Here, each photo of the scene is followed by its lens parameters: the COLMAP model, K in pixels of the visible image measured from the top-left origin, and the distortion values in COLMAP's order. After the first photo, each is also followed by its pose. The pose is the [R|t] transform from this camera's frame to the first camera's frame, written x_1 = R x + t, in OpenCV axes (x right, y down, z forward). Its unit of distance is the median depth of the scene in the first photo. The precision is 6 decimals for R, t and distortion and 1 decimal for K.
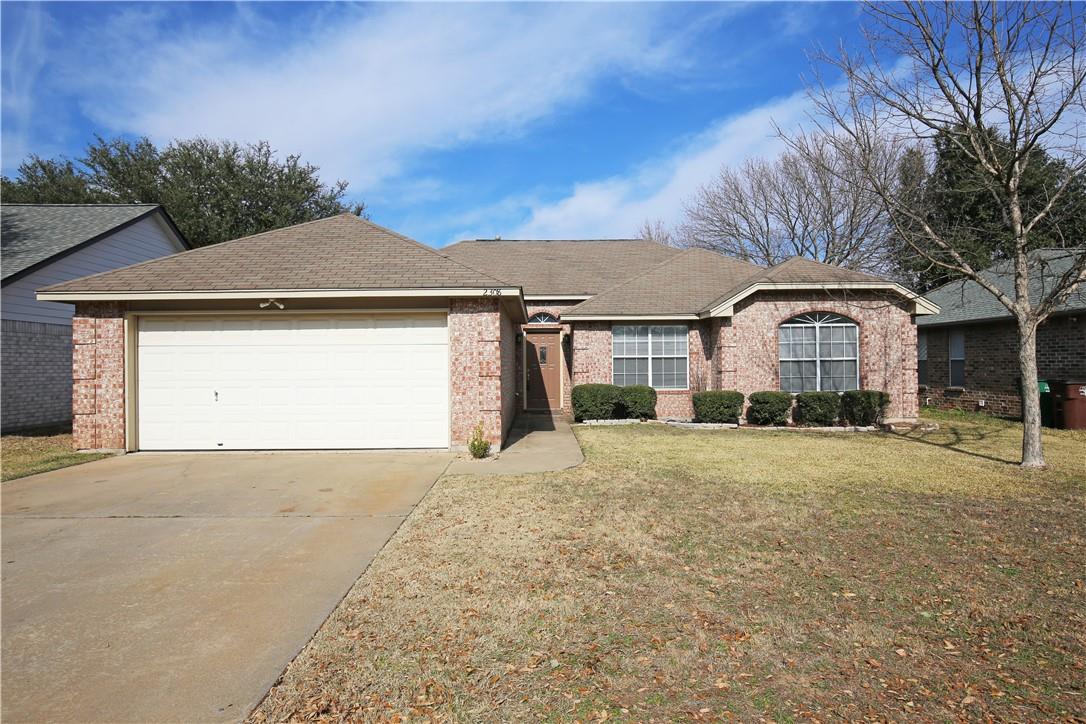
lens RADIAL K [[682.9, 0, 540.3], [0, 682.9, 364.1], [0, 0, 1]] dist [-0.008153, -0.000434]
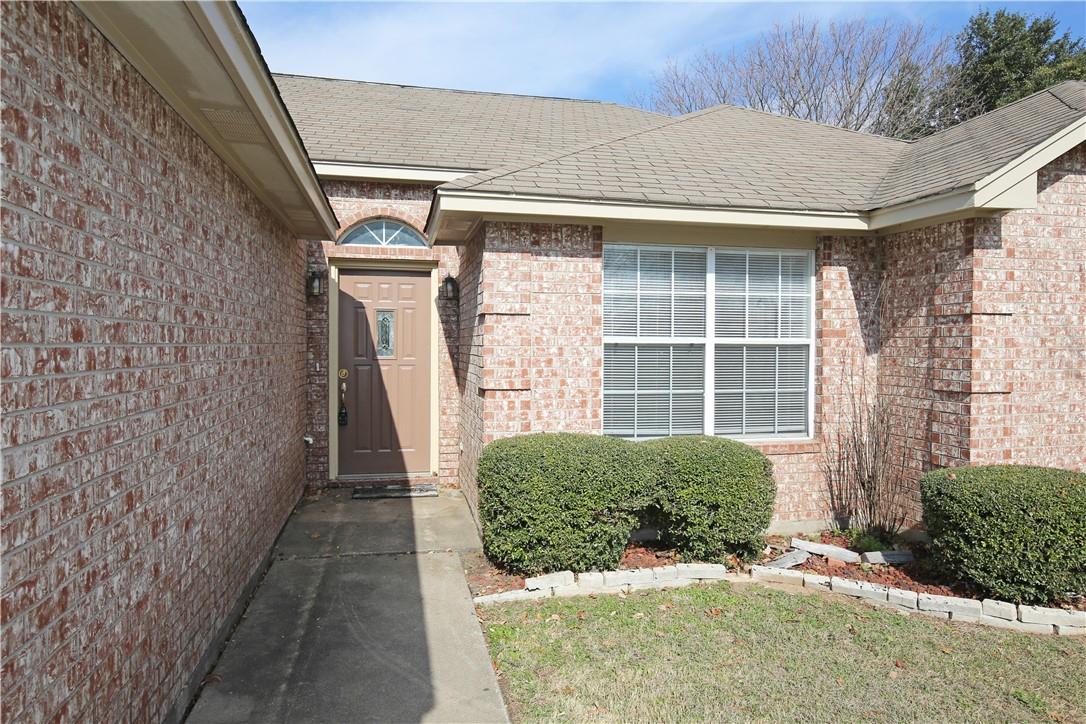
lens RADIAL K [[685.4, 0, 538.4], [0, 685.4, 356.6], [0, 0, 1]] dist [0.000169, -0.001224]
pose [[0.979496, 0.008685, 0.201274, 0.013085], [-0.012440, 0.999771, 0.017399, -0.008863], [-0.201077, -0.019546, 0.979380, 0.732050]]
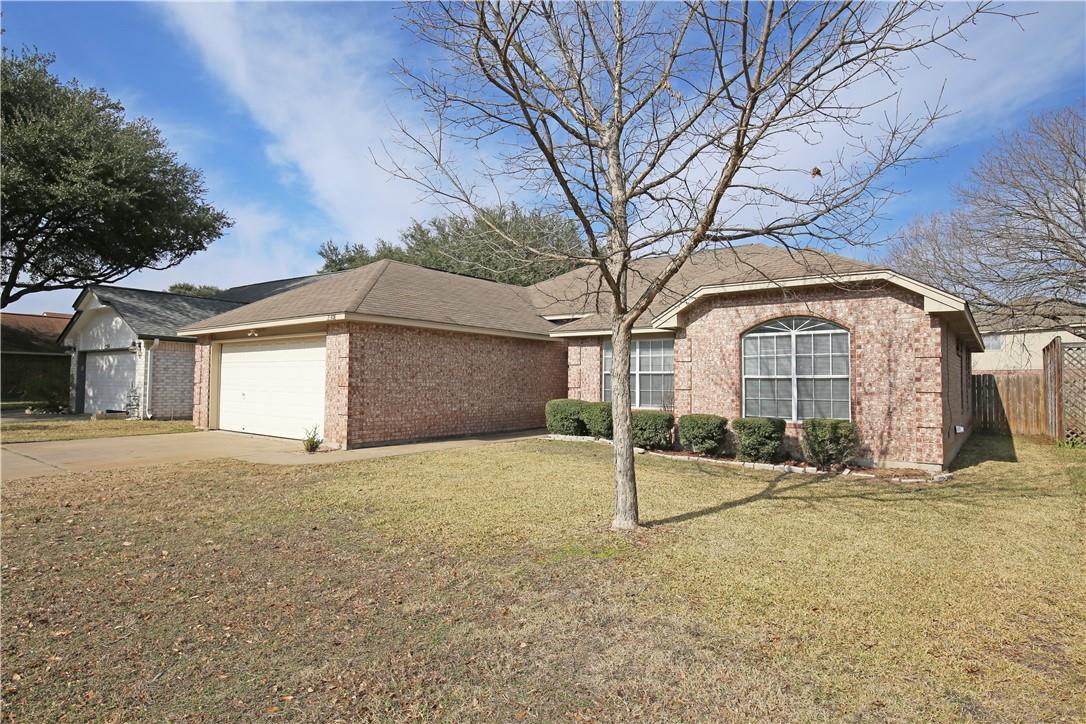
lens RADIAL K [[618.8, 0, 544.2], [0, 618.8, 360.4], [0, 0, 1]] dist [-0.001495, -0.000829]
pose [[0.782882, -0.006384, -0.622138, 0.624979], [-0.012540, 0.999582, -0.026036, -0.004098], [0.622044, 0.028185, 0.782475, 0.267487]]
